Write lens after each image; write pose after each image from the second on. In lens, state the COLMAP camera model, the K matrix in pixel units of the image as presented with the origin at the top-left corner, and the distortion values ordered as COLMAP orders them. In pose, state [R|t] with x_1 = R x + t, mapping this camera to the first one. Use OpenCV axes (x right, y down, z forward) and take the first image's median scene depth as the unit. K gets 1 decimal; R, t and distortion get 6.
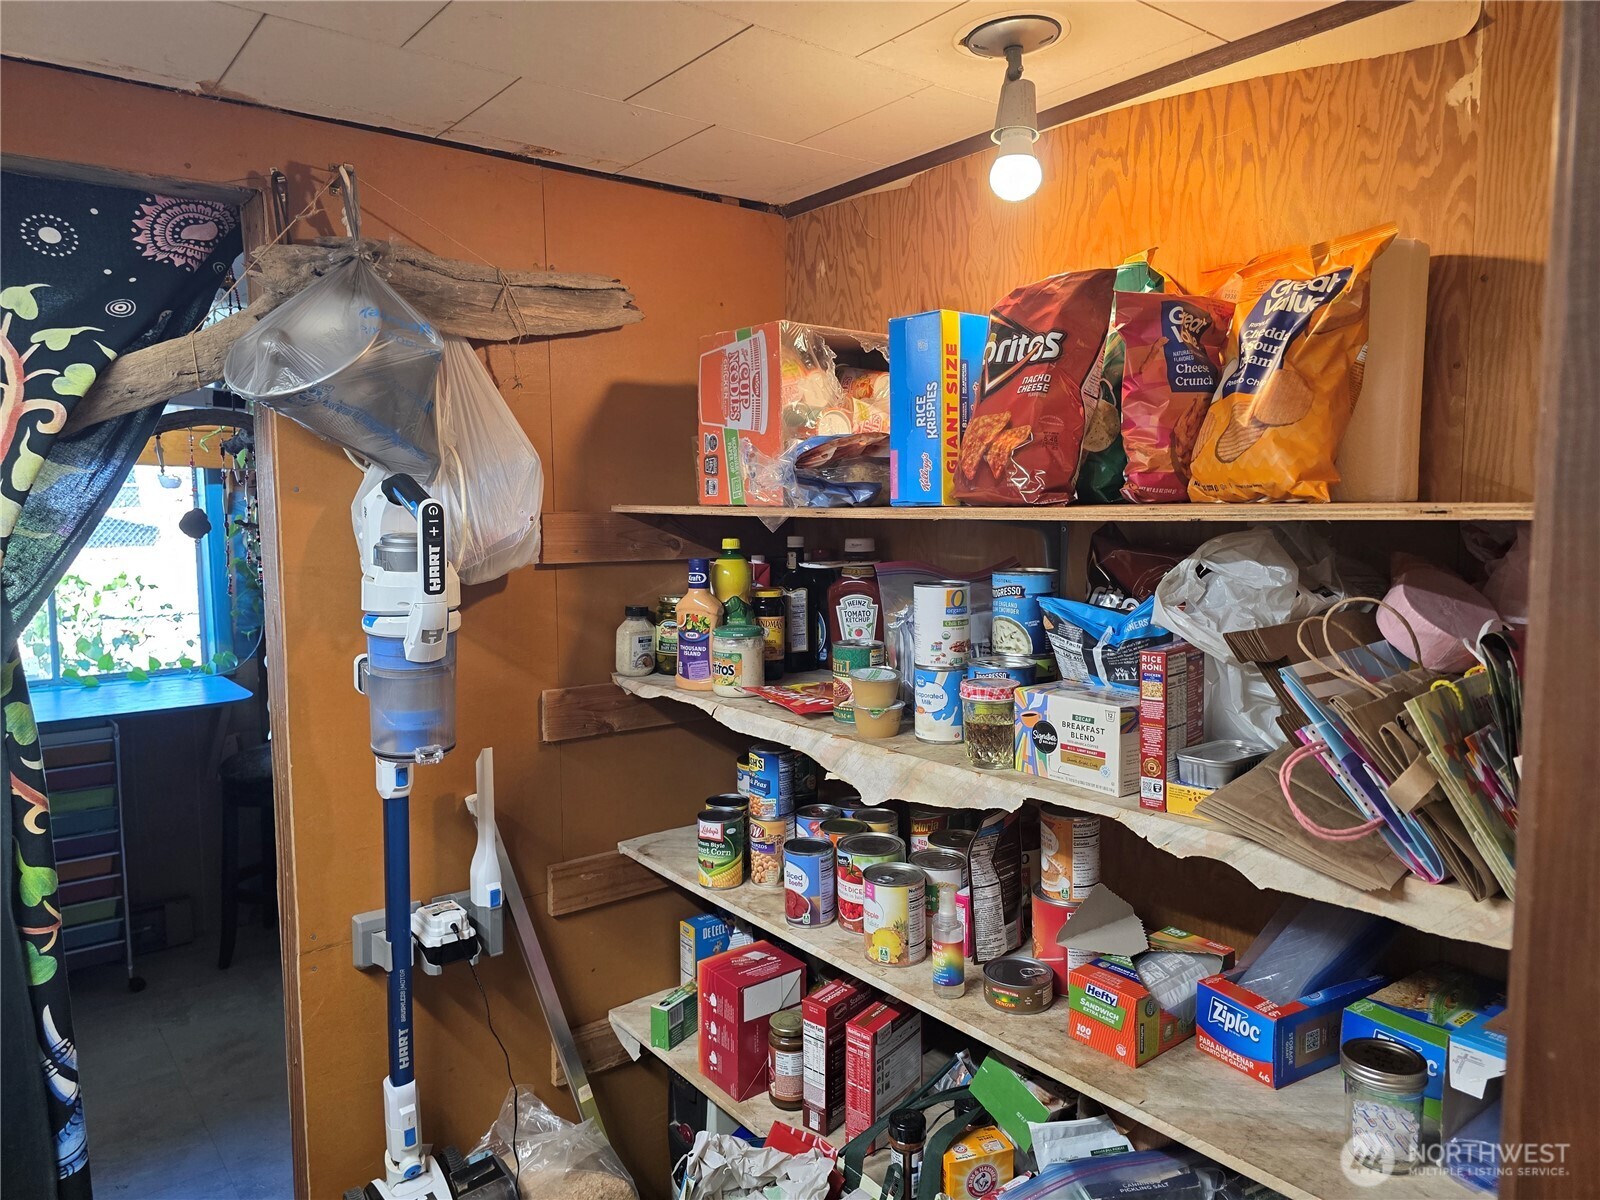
lens RADIAL K [[1094.8, 0, 802.9], [0, 1094.8, 598.6], [0, 0, 1]] dist [0.053326, -0.047468]
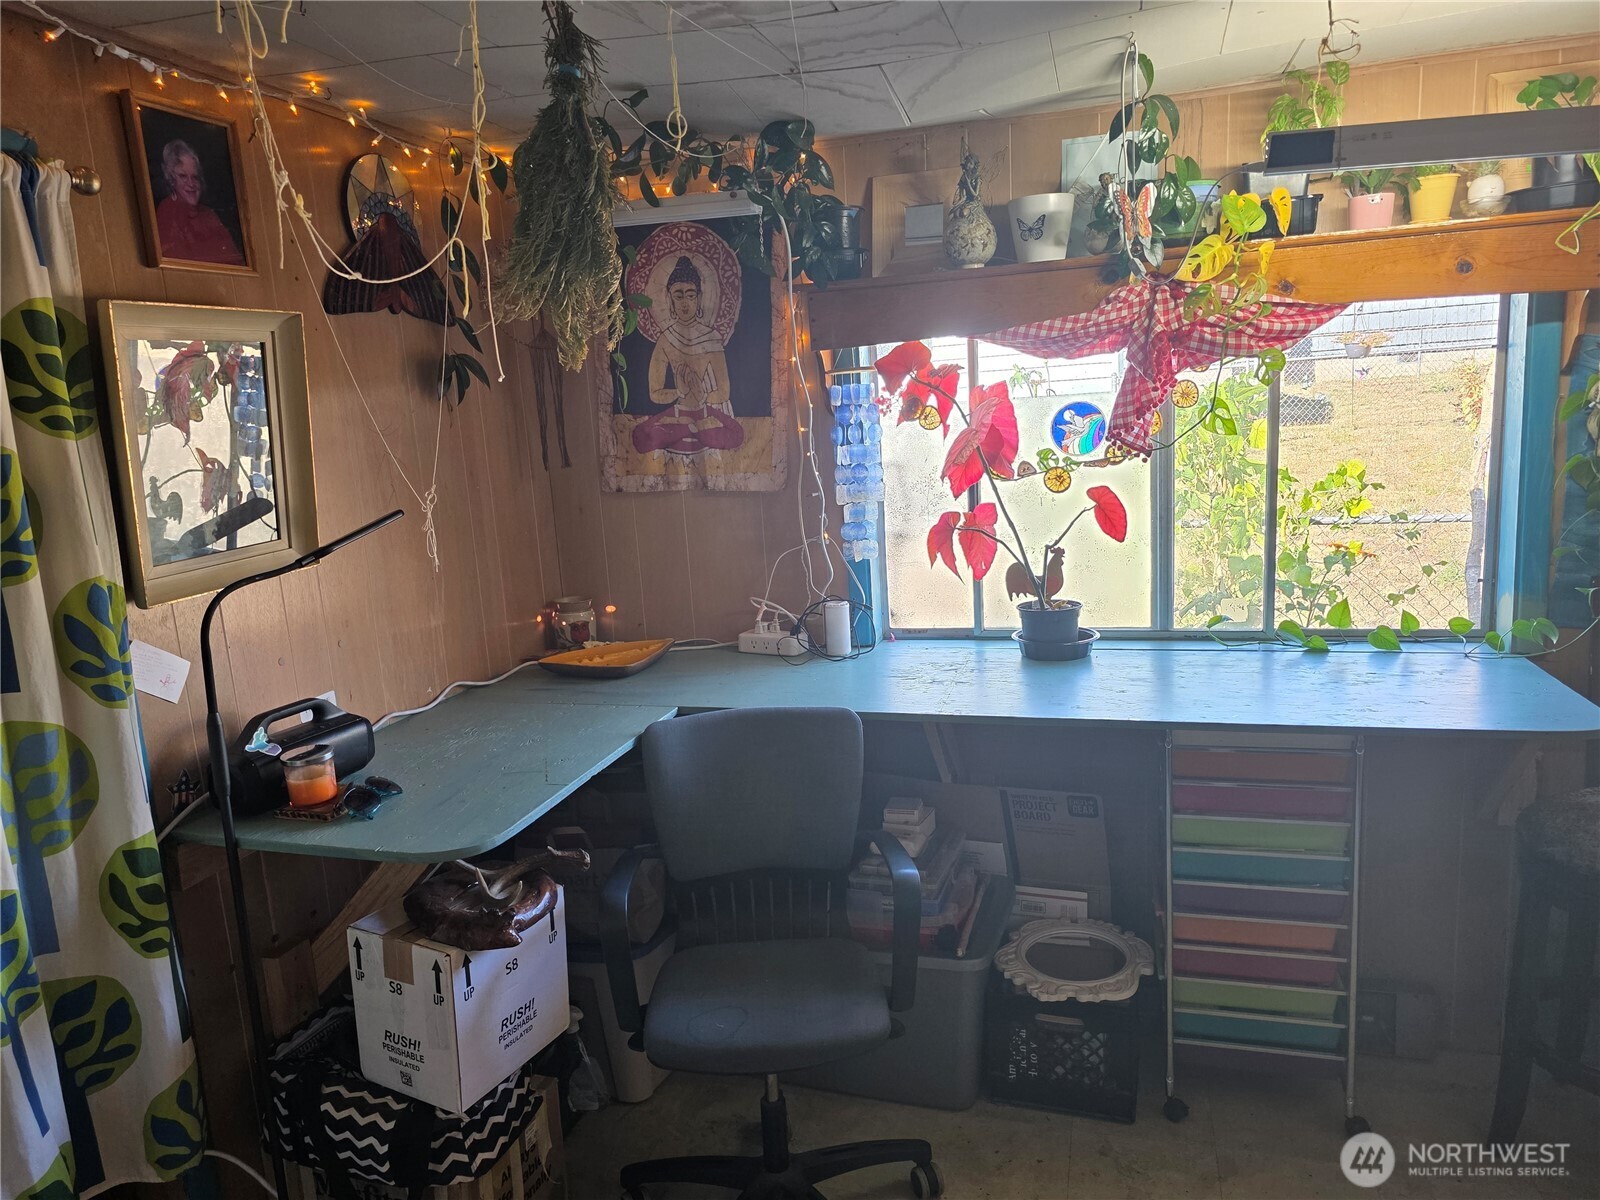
lens RADIAL K [[1094.8, 0, 802.5], [0, 1094.8, 596.5], [0, 0, 1]] dist [0.053326, -0.047468]
pose [[0.580631, 0.111435, -0.806505, -0.225362], [-0.020907, 0.992303, 0.122055, -0.020583], [0.813898, -0.054007, 0.578492, 0.287227]]
